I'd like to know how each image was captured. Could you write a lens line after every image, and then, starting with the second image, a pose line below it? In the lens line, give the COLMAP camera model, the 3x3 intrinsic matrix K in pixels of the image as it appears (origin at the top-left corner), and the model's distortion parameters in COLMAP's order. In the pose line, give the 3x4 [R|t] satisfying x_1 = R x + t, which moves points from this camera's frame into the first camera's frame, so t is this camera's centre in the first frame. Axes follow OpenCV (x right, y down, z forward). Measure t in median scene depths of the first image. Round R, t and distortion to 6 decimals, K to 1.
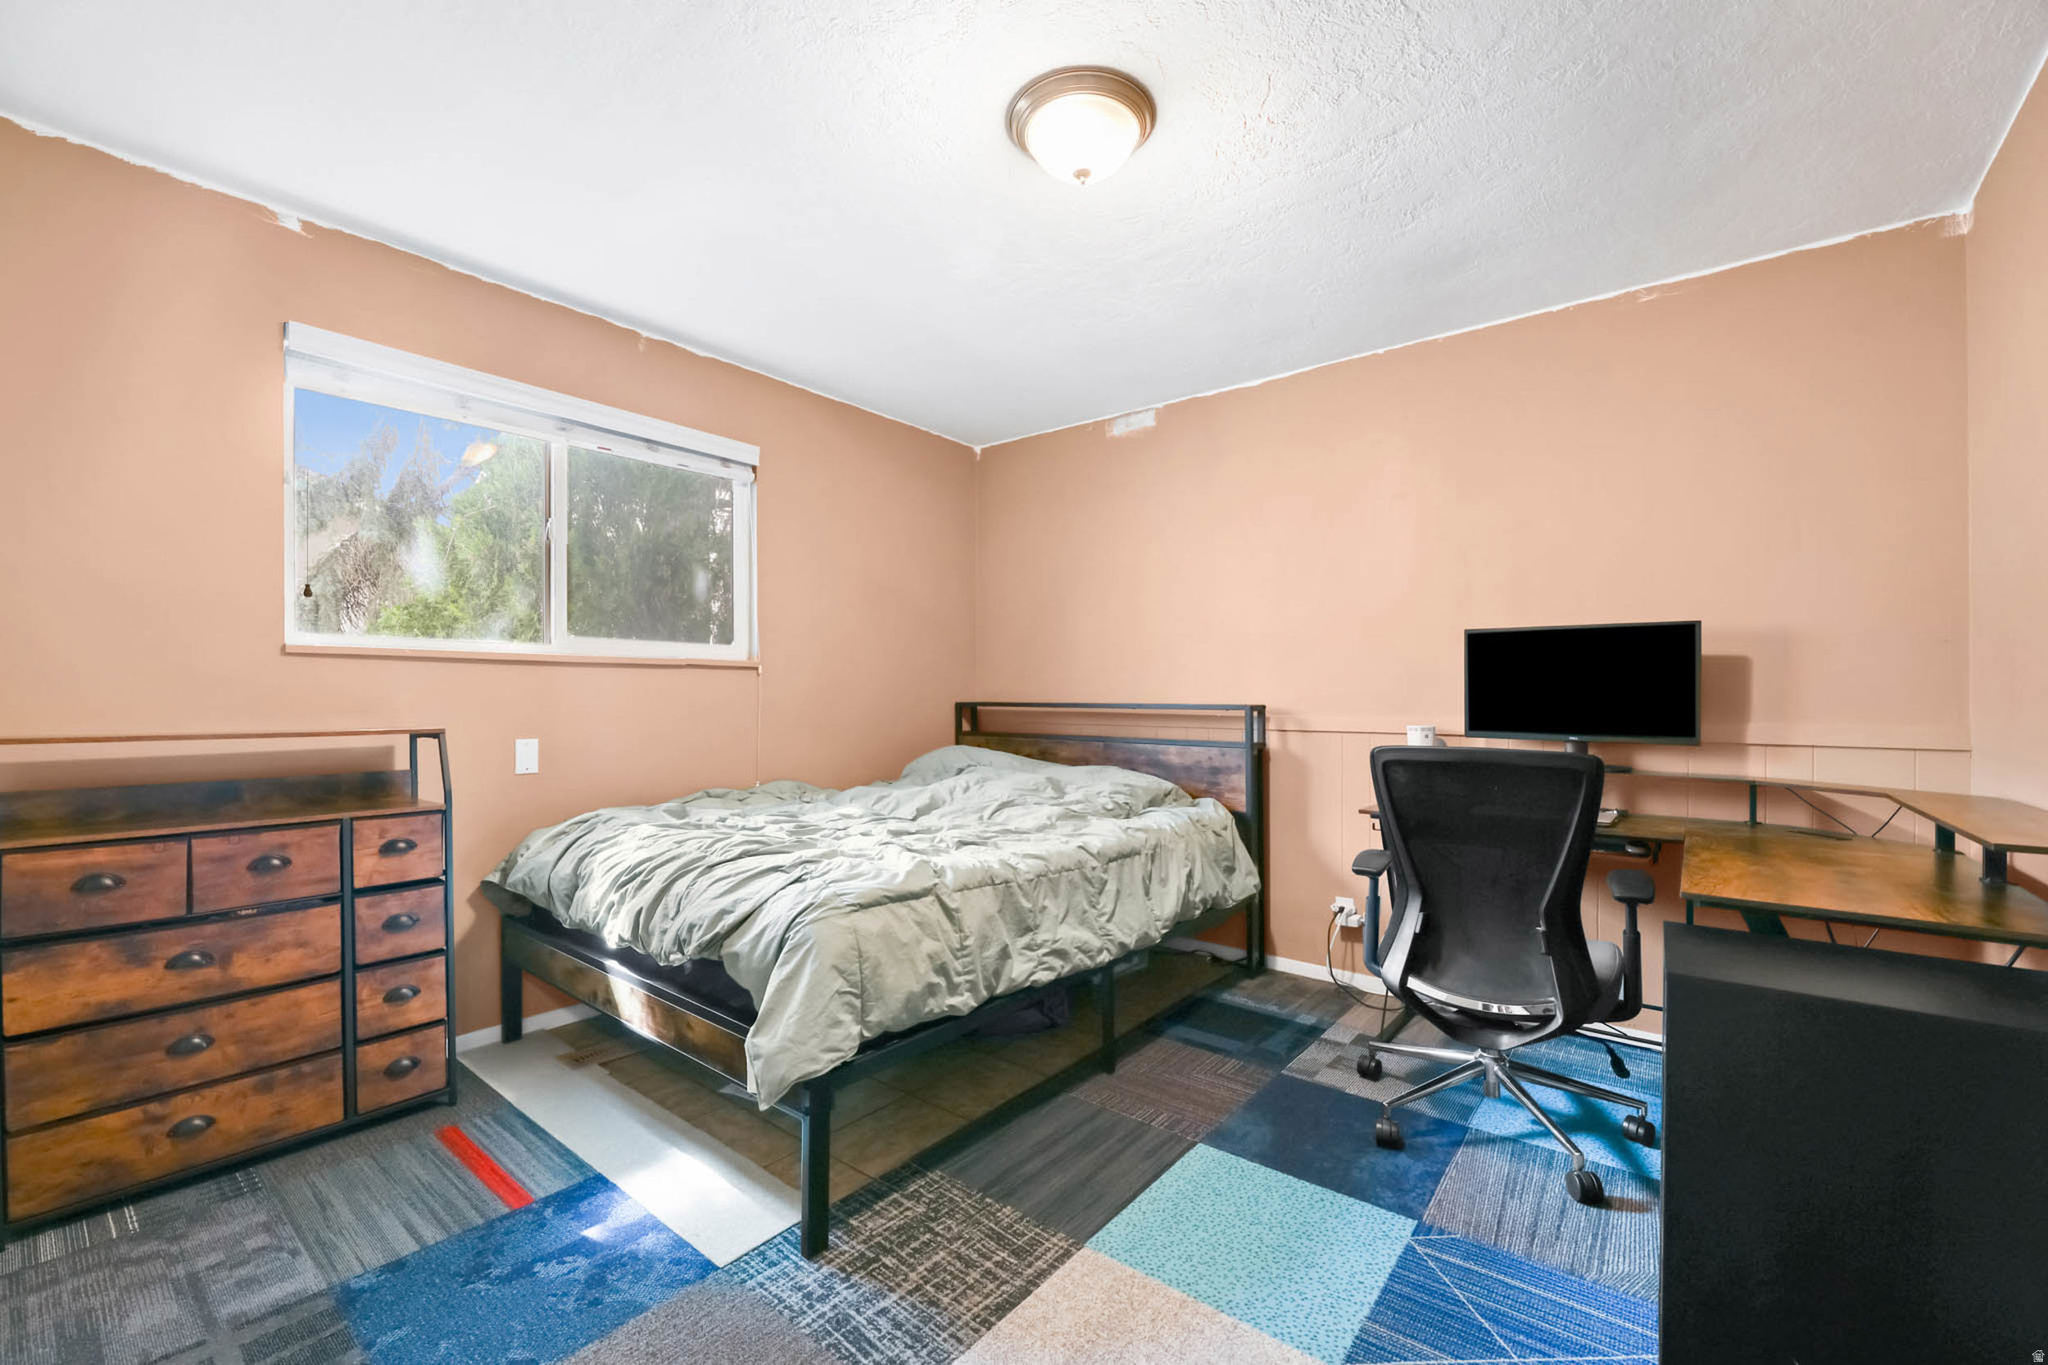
lens RADIAL K [[838.3, 0, 1024.3], [0, 838.3, 696.4], [0, 0, 1]] dist [-0.010648, -0.000100]
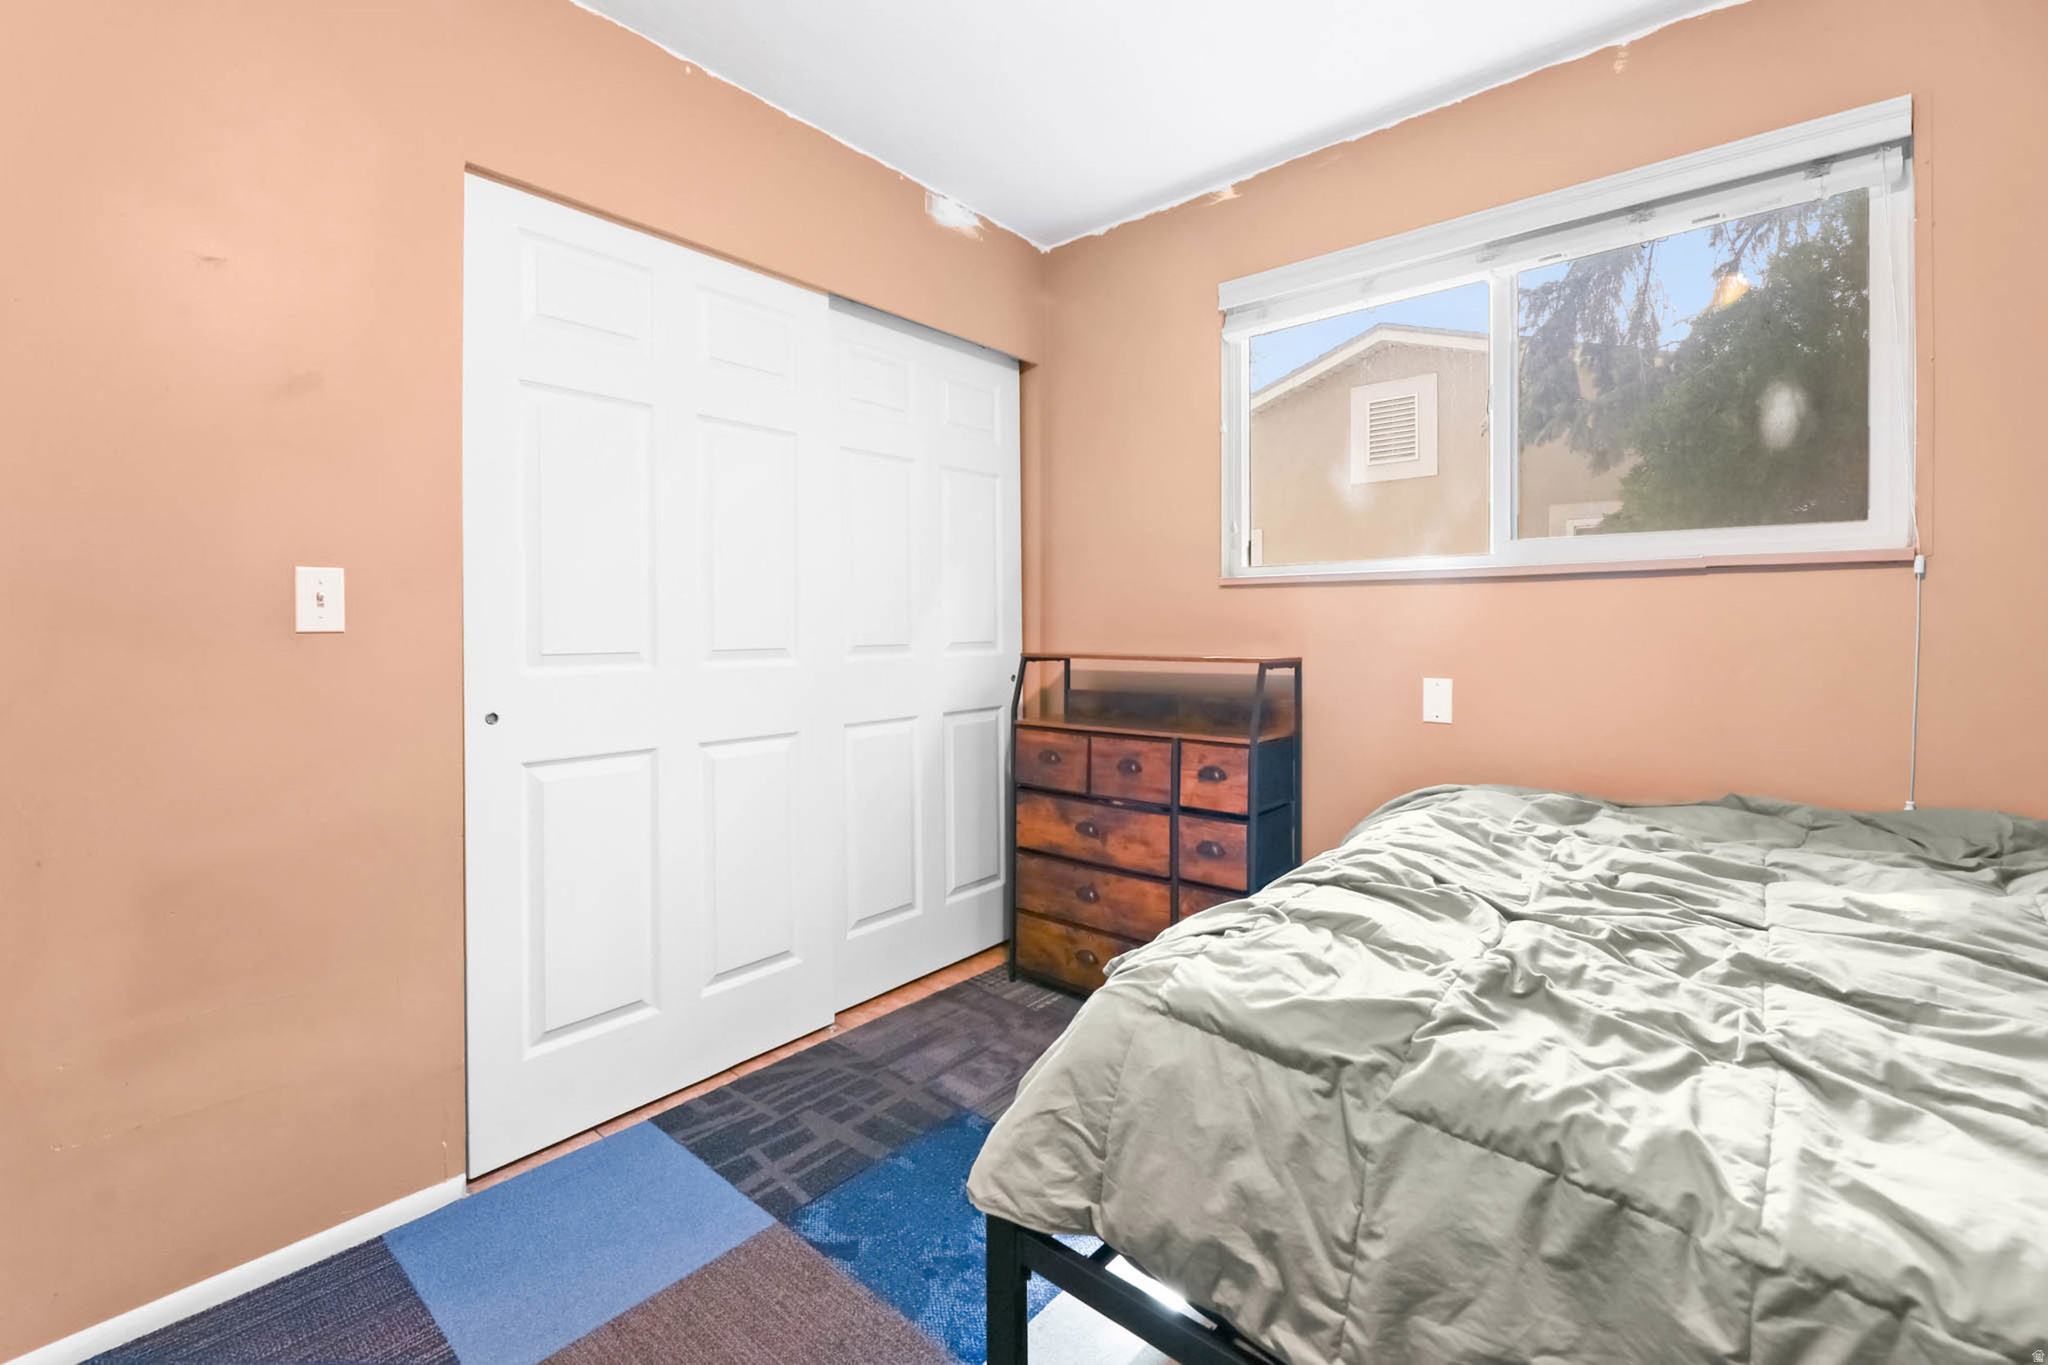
lens RADIAL K [[883.7, 0, 971.5], [0, 883.7, 635.0], [0, 0, 1]] dist [-0.002331, -0.001766]
pose [[-0.055705, 0.008081, -0.998415, 0.344470], [0.002639, 0.999965, 0.007946, 0.003733], [0.998444, -0.002192, -0.055724, 0.819414]]
